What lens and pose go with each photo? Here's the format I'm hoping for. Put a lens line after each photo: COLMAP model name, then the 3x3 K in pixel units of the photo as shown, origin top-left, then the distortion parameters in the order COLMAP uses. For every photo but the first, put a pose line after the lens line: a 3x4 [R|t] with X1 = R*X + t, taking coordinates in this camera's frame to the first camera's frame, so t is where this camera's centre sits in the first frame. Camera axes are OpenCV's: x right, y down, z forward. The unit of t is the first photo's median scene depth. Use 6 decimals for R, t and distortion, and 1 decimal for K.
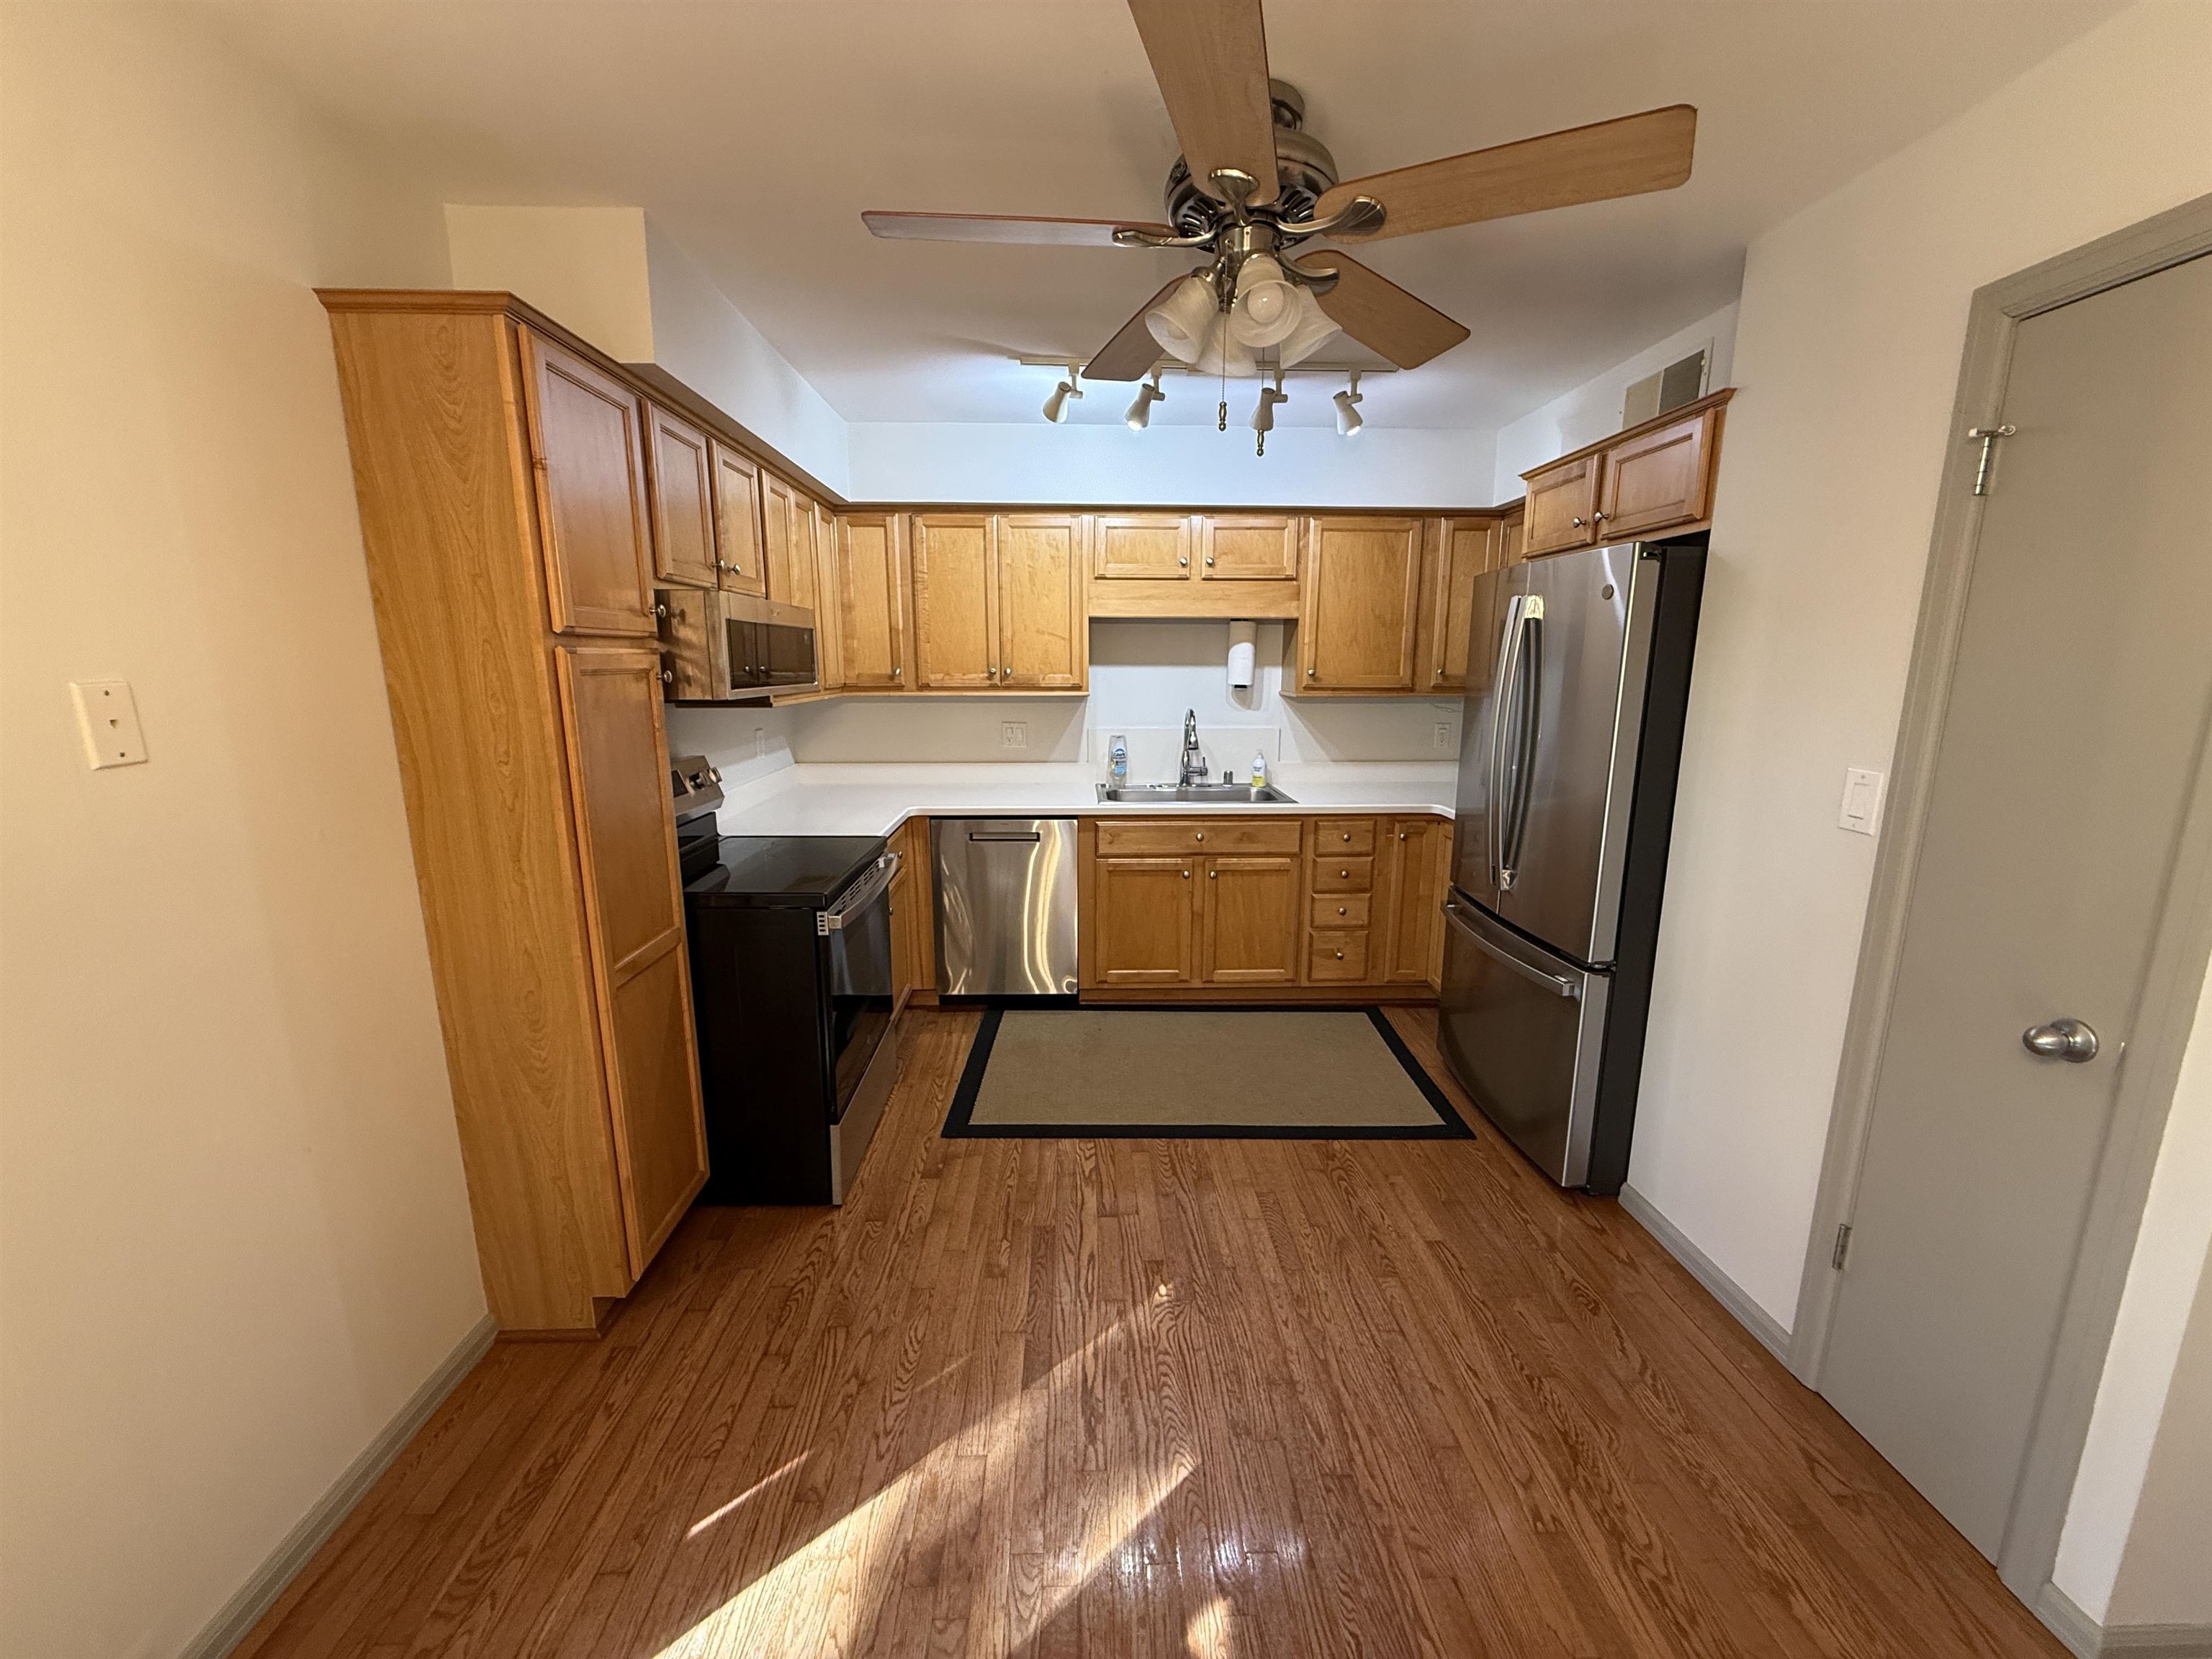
lens RADIAL K [[878.1, 0, 1104.3], [0, 878.1, 831.3], [0, 0, 1]] dist [0.000465, -0.000183]
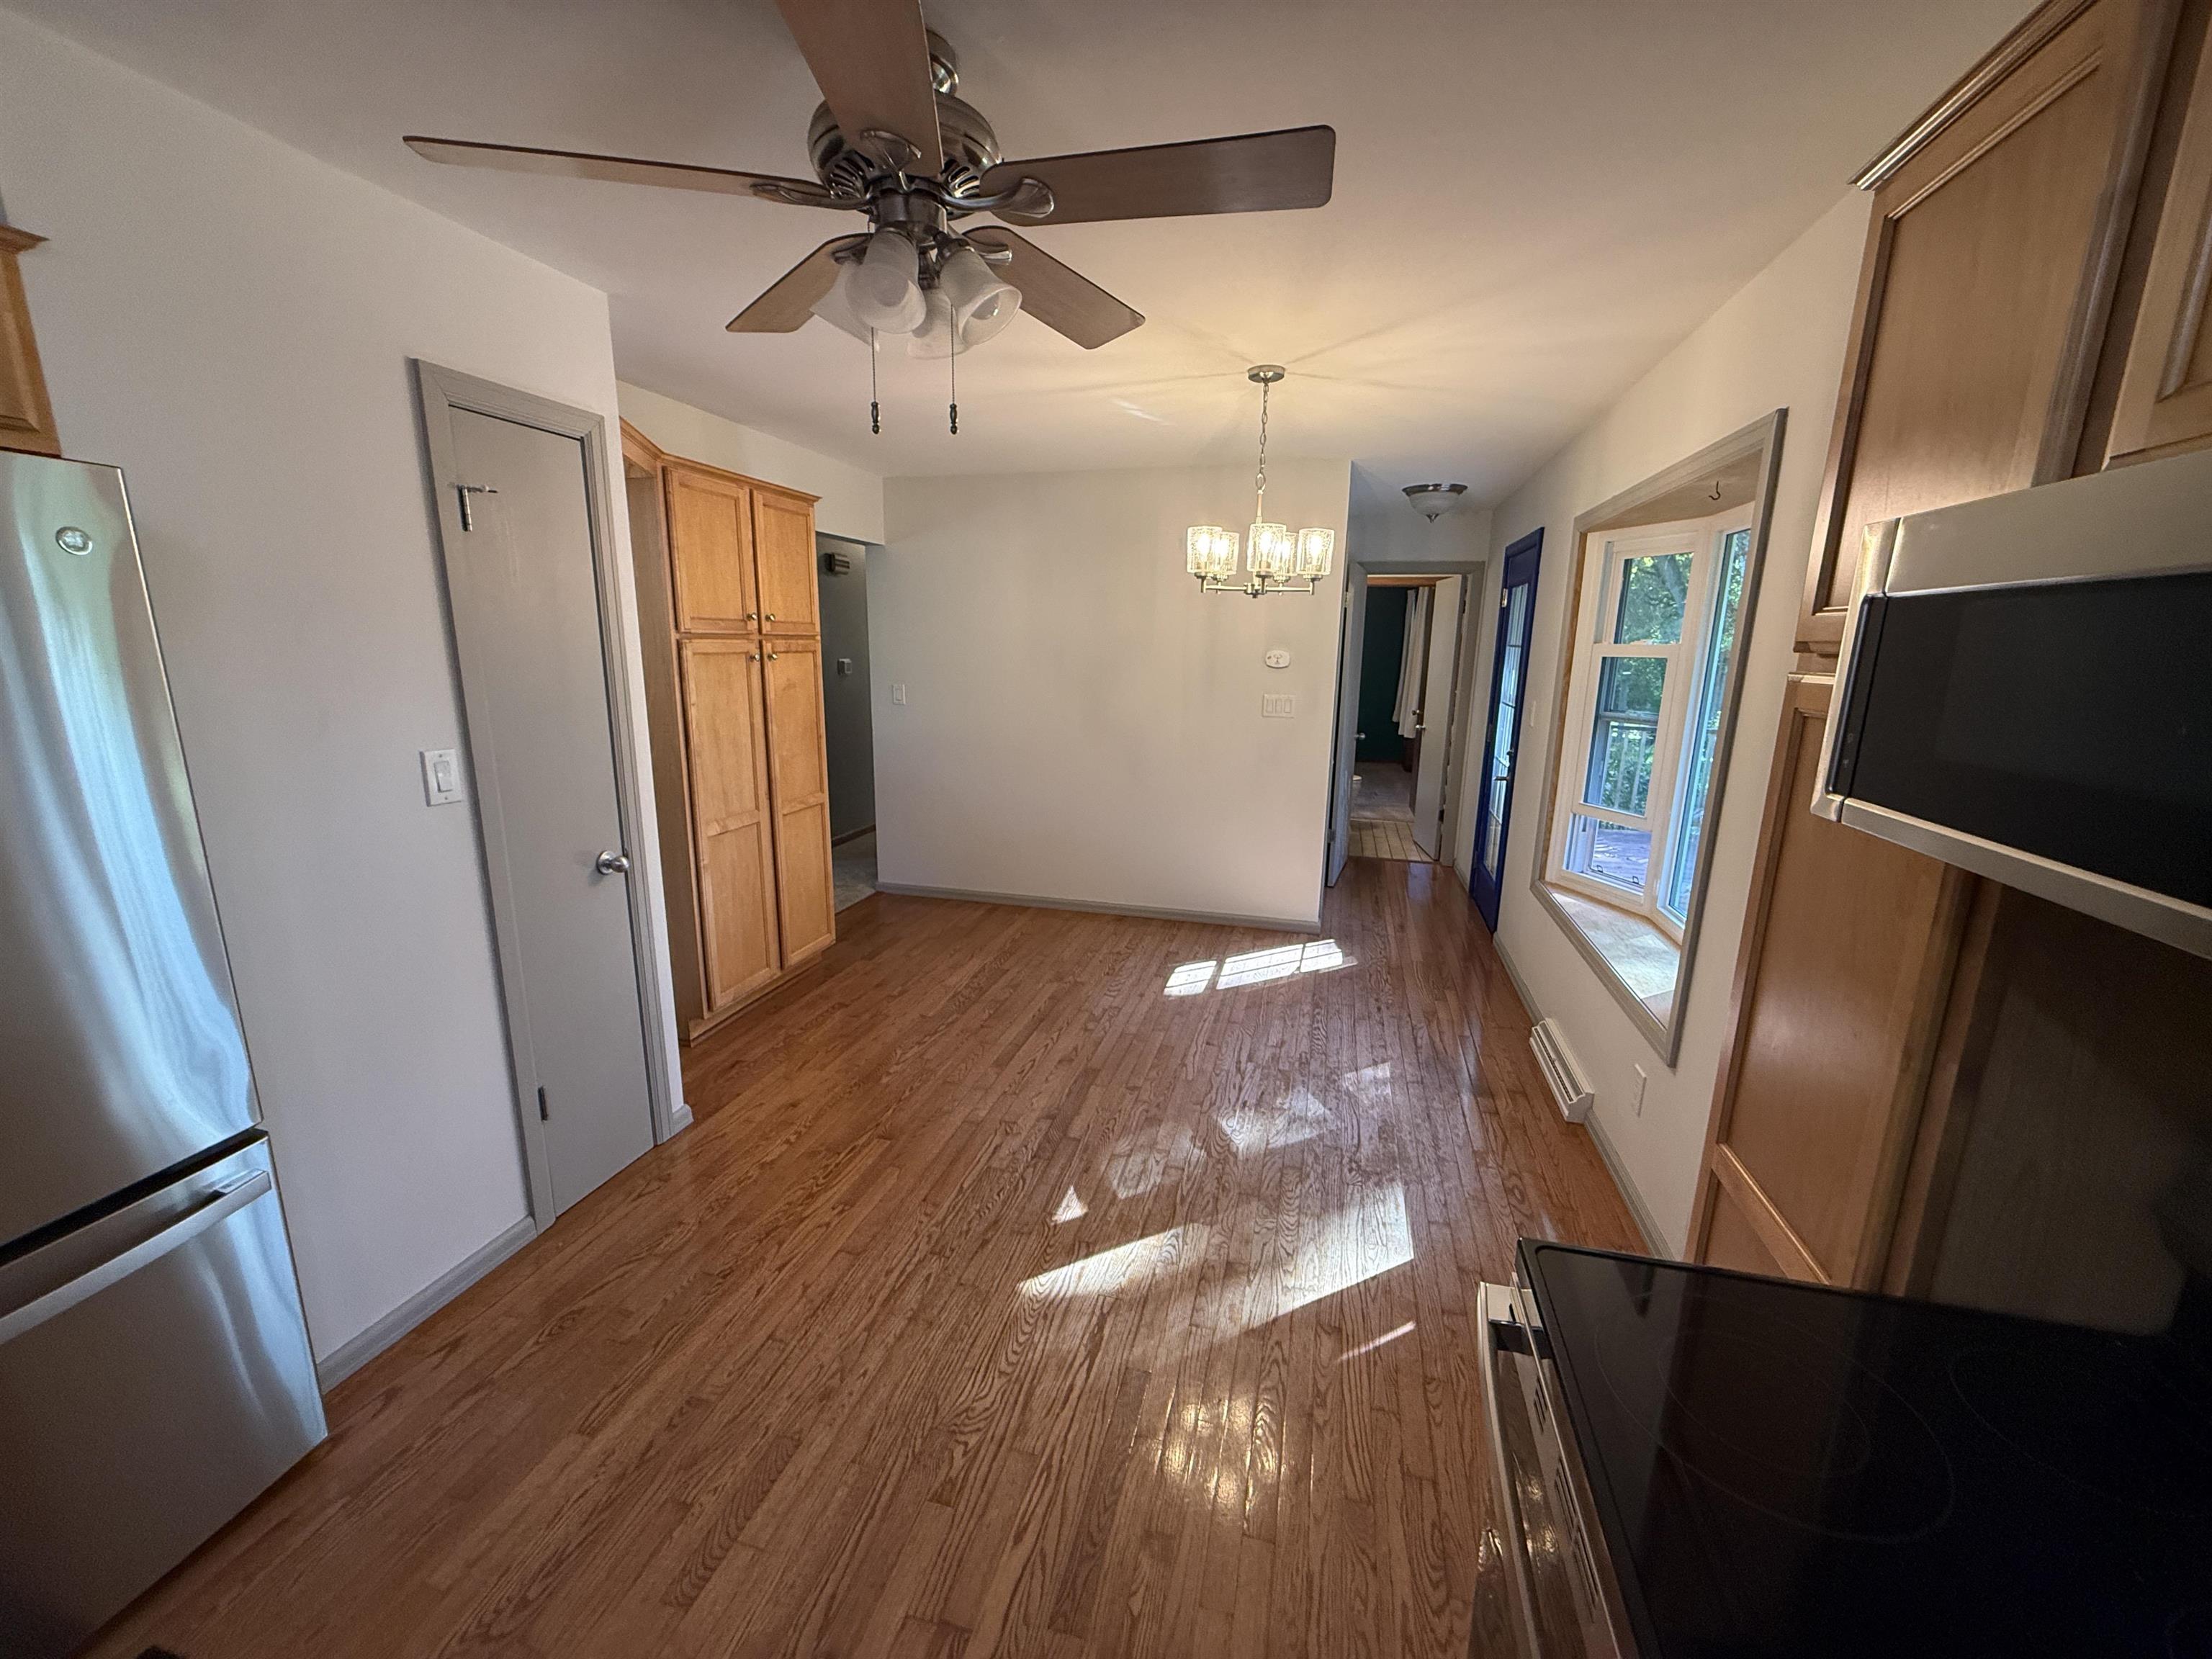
lens RADIAL K [[878.1, 0, 1102.1], [0, 878.1, 831.5], [0, 0, 1]] dist [0.000465, -0.000183]
pose [[-0.957544, -0.075515, 0.278220, -0.139787], [0.040513, 0.920257, 0.389210, -0.180109], [-0.285425, 0.383958, -0.878128, 0.844673]]
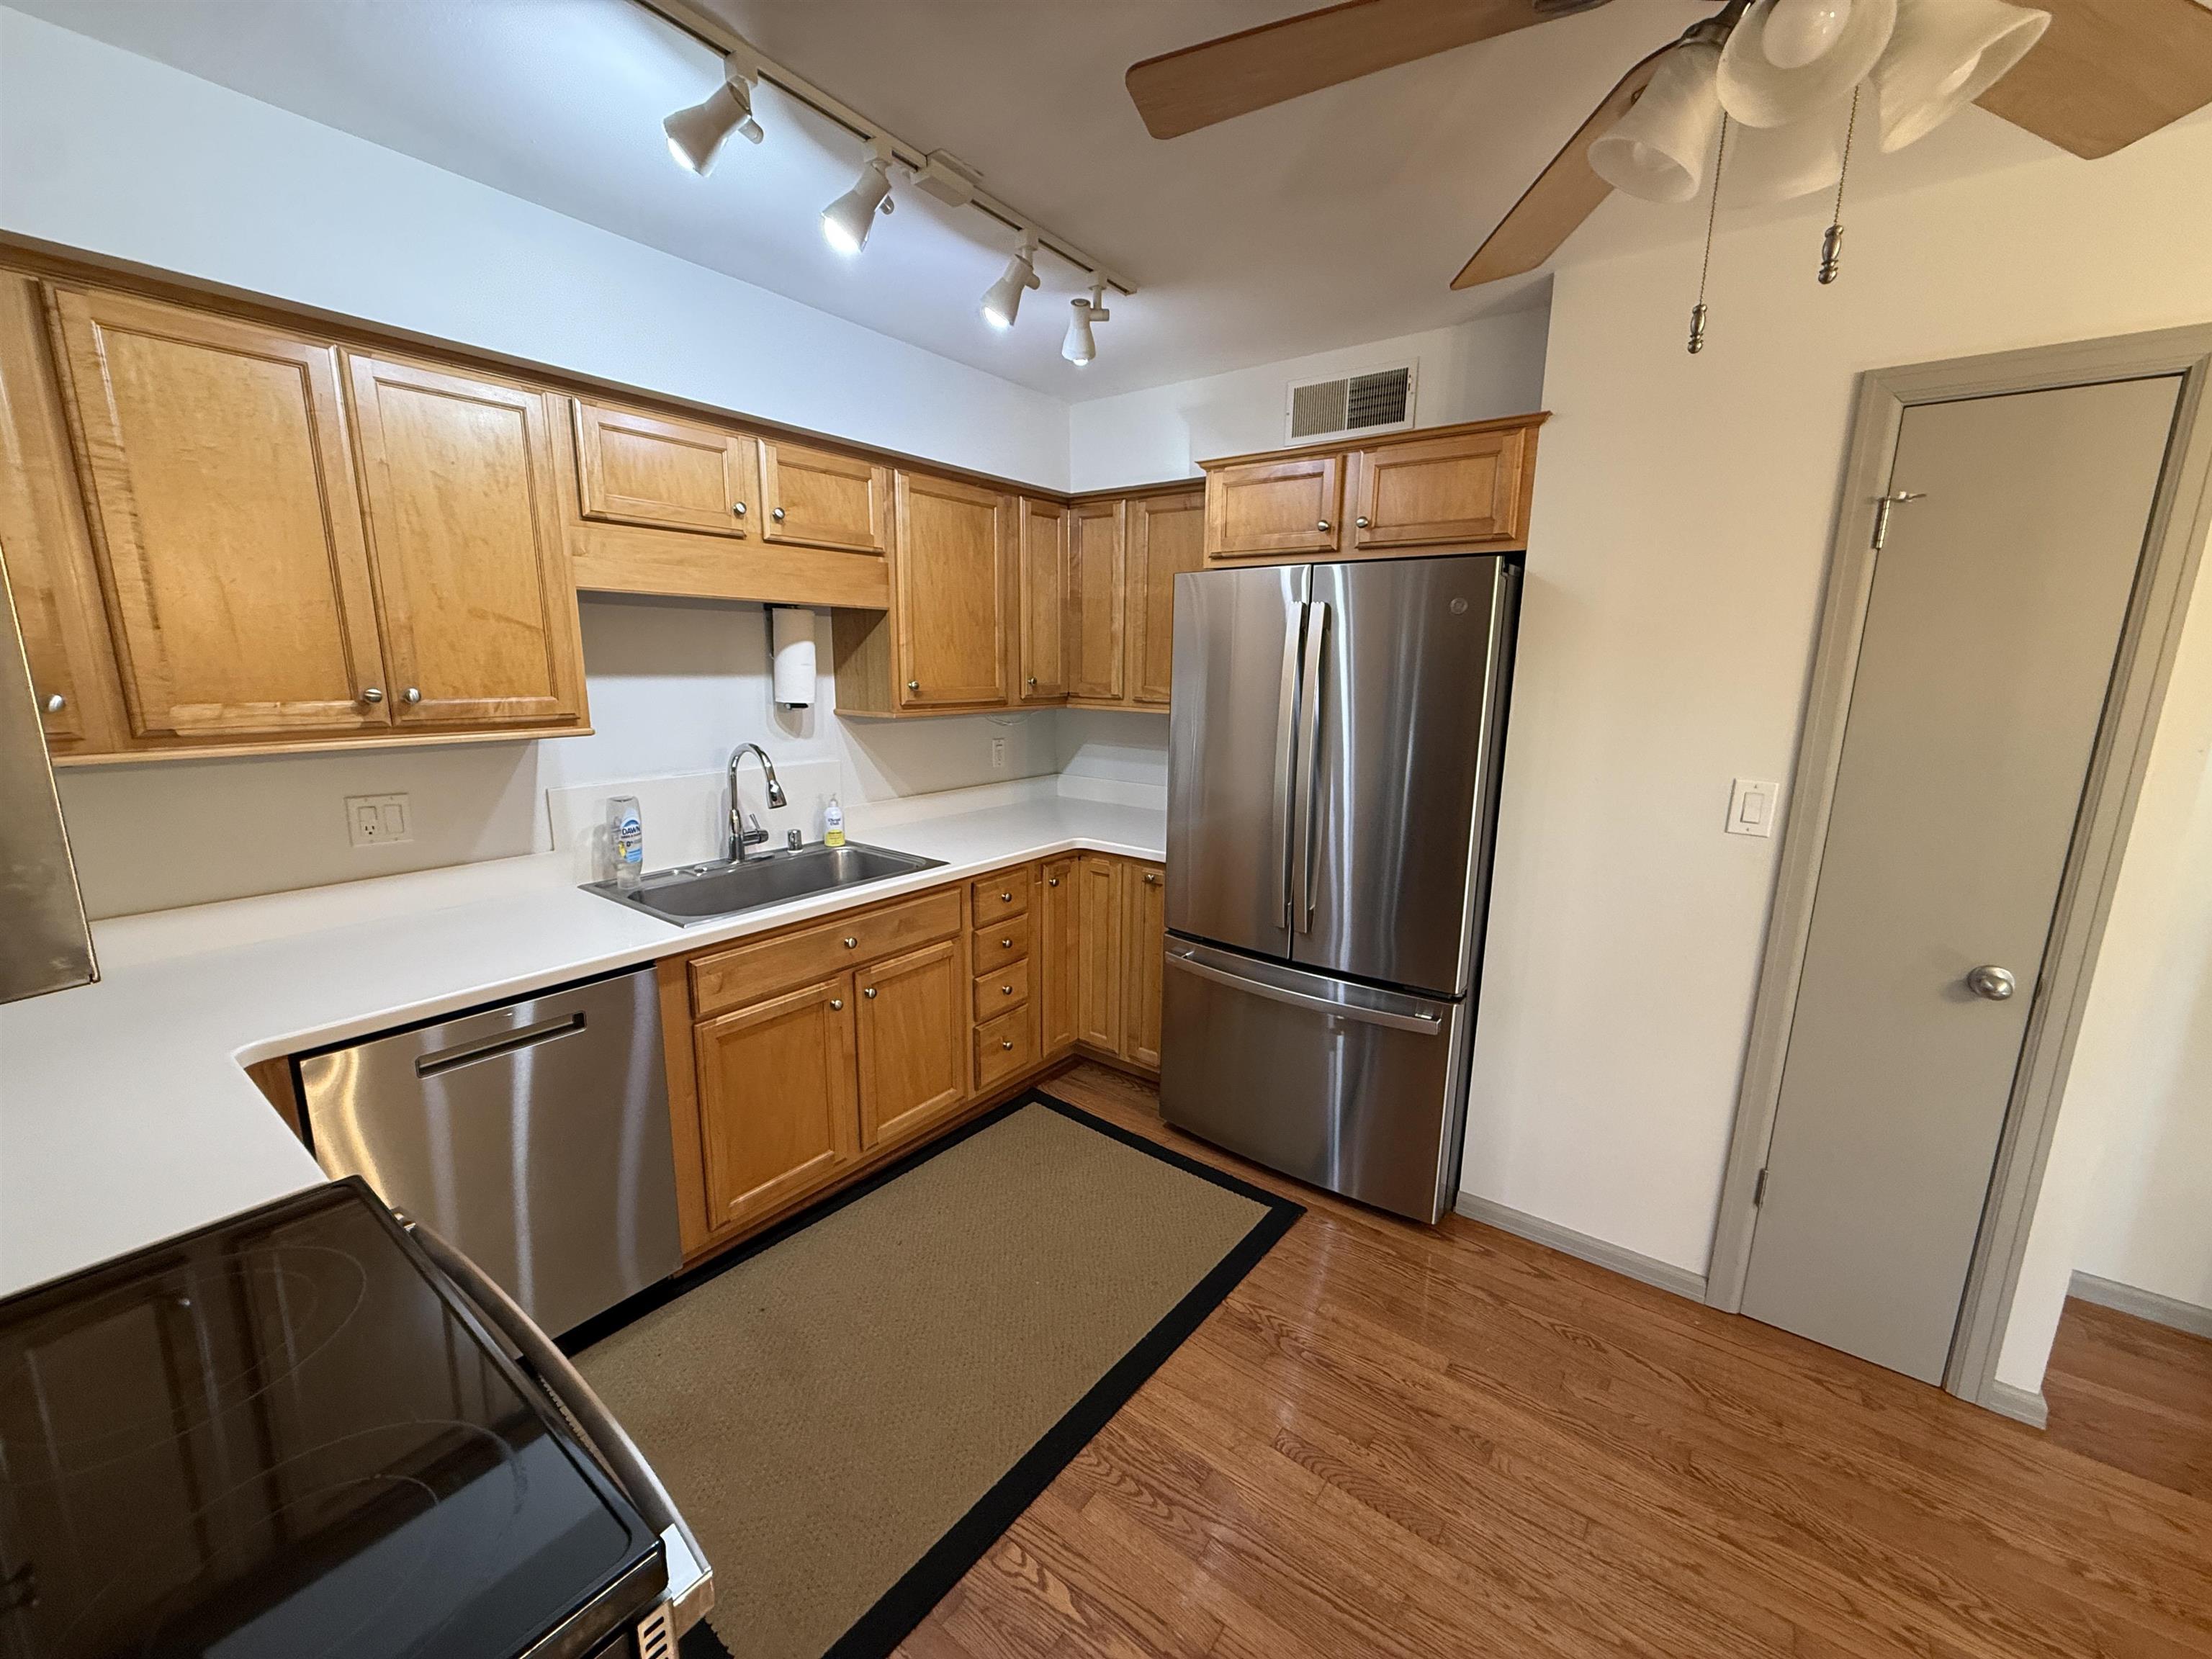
lens RADIAL K [[878.1, 0, 1104.2], [0, 878.1, 830.6], [0, 0, 1]] dist [0.000465, -0.000183]
pose [[0.627848, -0.145896, 0.764540, -0.255262], [0.137650, 0.987605, 0.075423, -0.097353], [-0.766067, 0.057885, 0.640149, 0.430967]]
